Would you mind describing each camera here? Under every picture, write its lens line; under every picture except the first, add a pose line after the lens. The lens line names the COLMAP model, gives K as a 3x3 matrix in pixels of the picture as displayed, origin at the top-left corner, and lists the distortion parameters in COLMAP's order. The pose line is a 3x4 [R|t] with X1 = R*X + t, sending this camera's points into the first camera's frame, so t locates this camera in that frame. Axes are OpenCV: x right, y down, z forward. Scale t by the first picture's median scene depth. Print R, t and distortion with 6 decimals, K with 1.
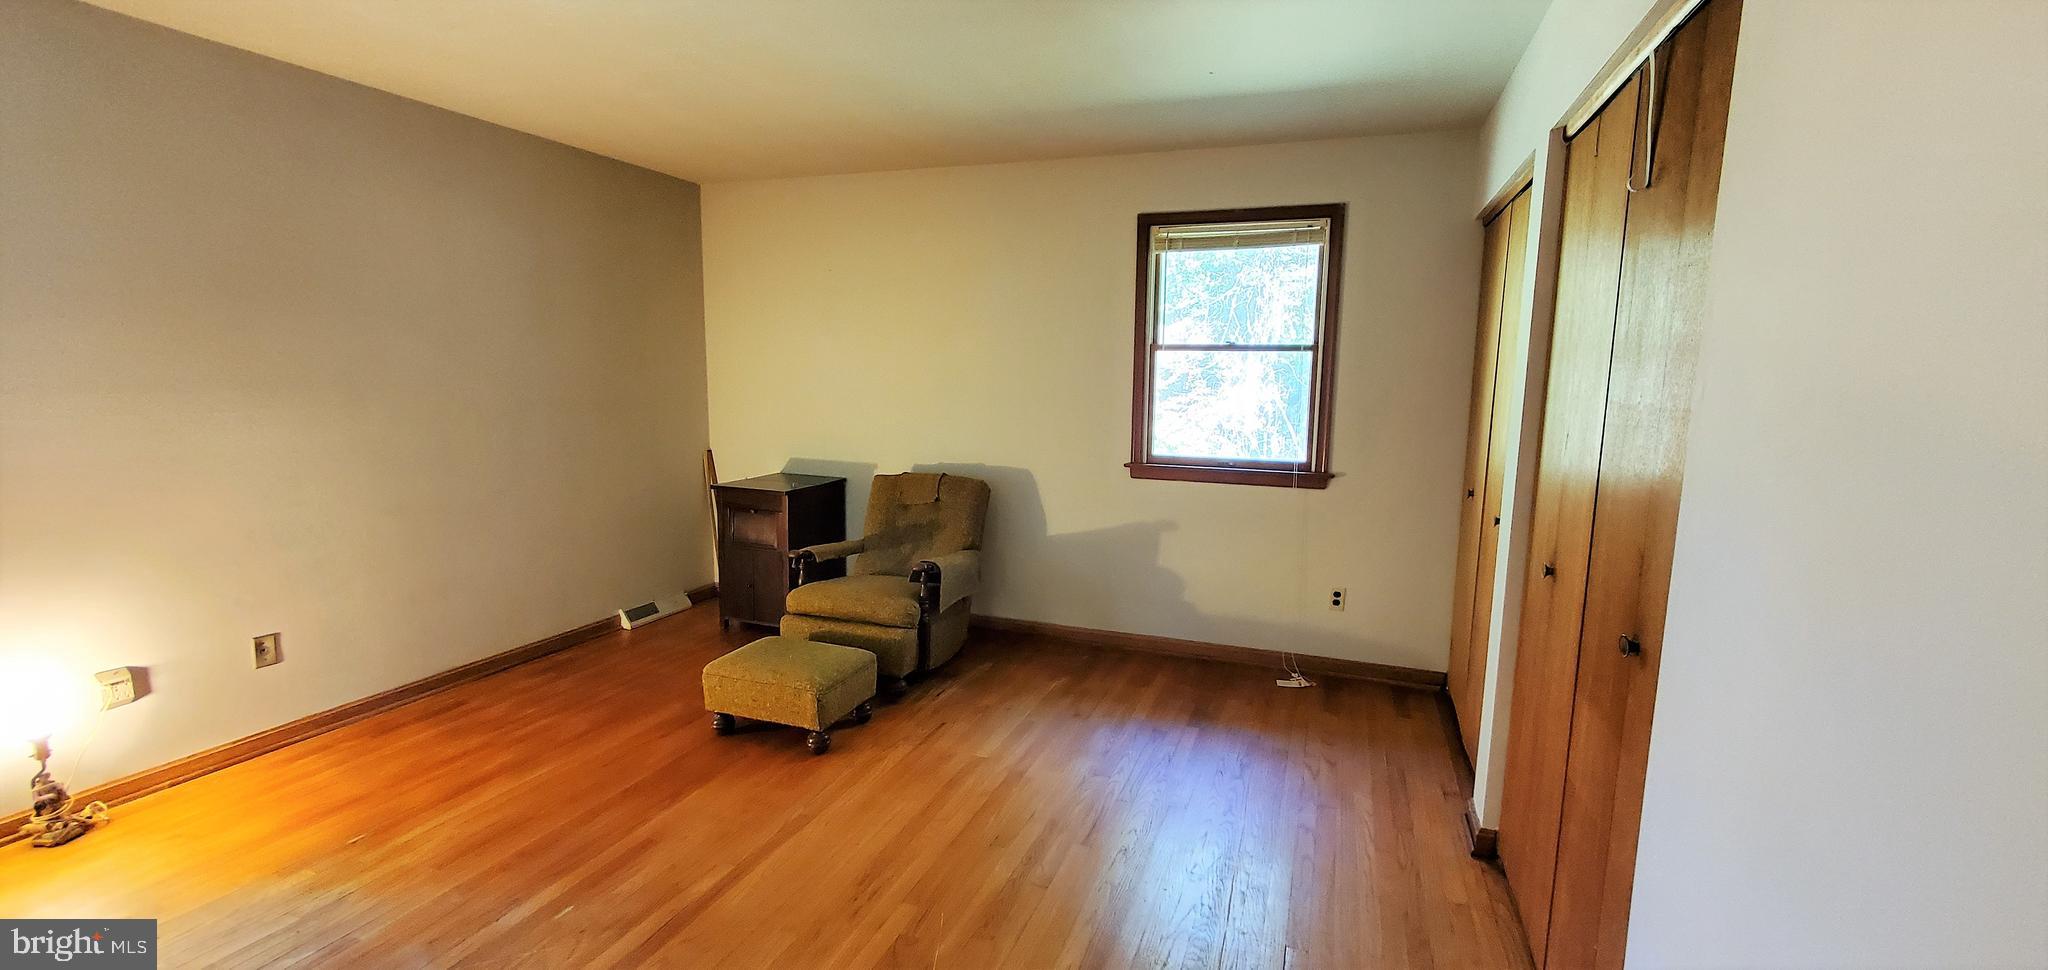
lens RADIAL K [[815.6, 0, 1024.0], [0, 815.6, 485.0], [0, 0, 1]] dist [0.000120, -0.000082]
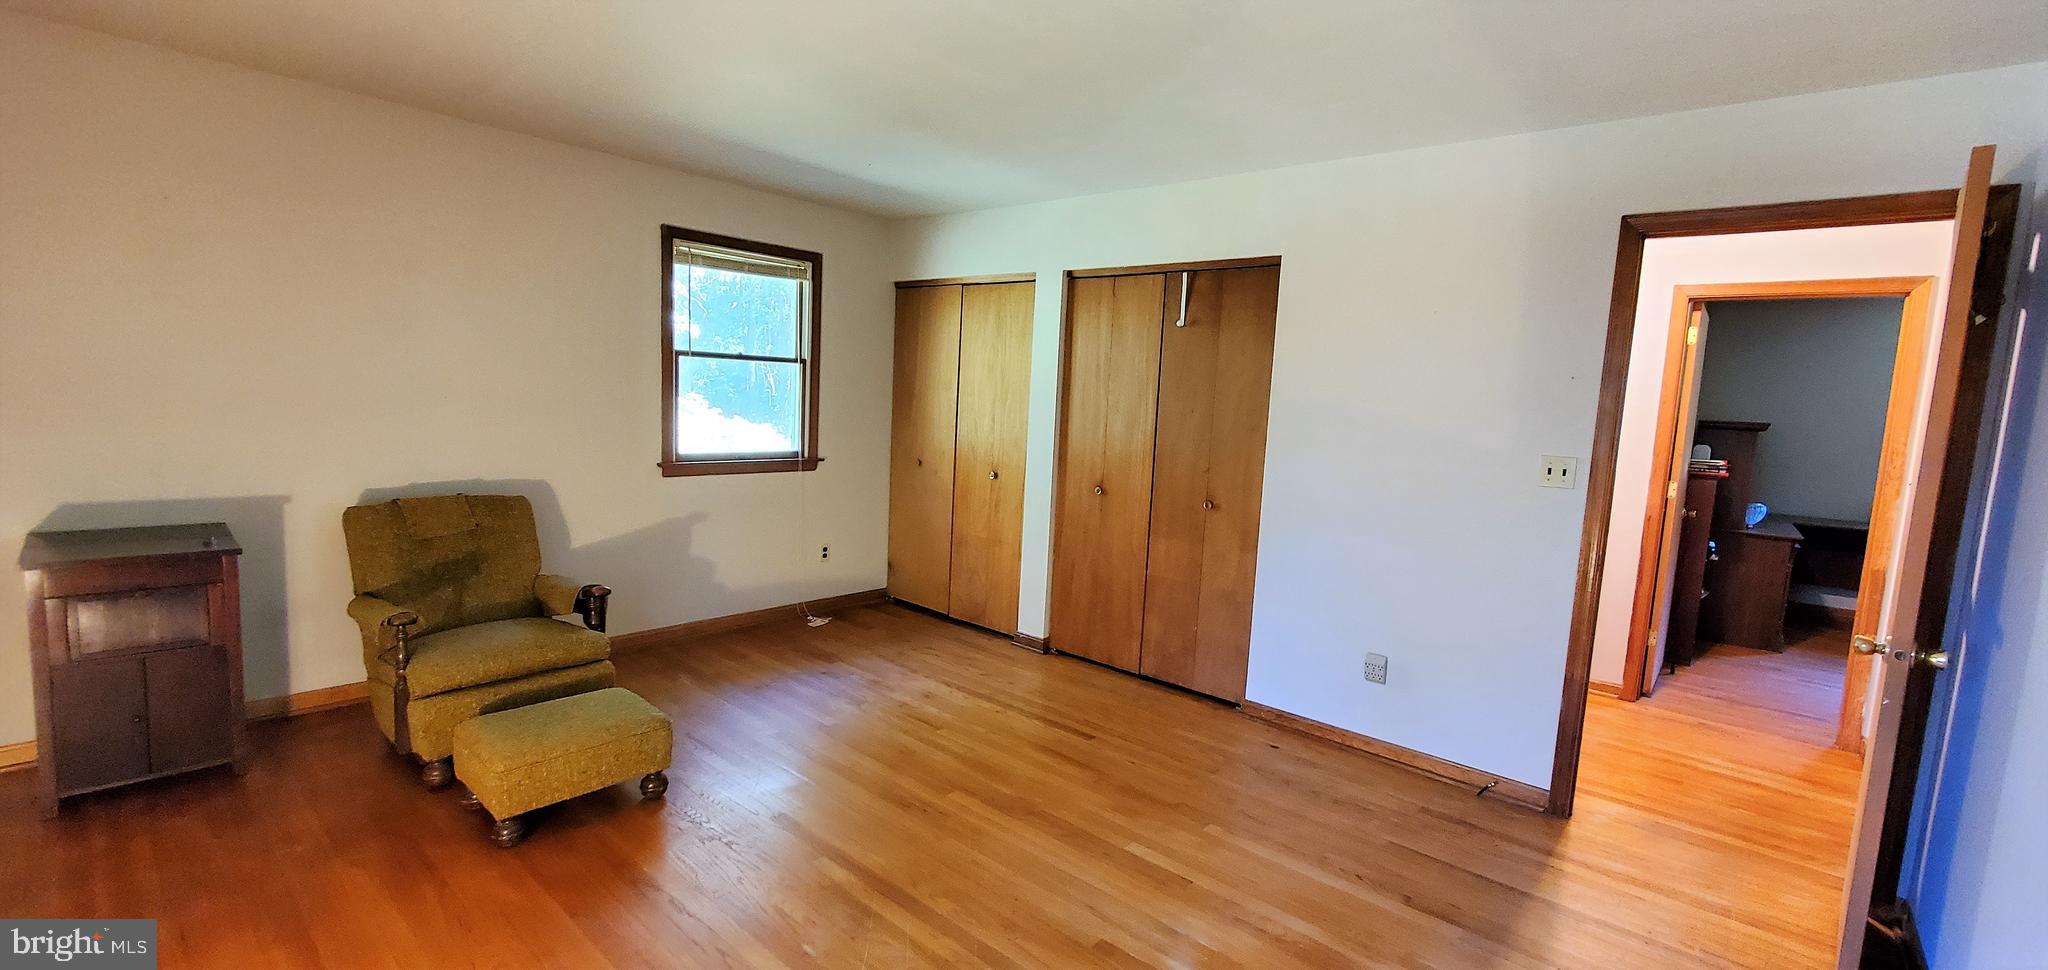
lens RADIAL K [[815.6, 0, 1024.0], [0, 815.6, 485.0], [0, 0, 1]] dist [0.000120, -0.000082]
pose [[0.382432, -0.102228, 0.918311, -0.690702], [0.079003, 0.993839, 0.077735, -0.046134], [-0.920600, 0.042821, 0.388152, 0.187334]]
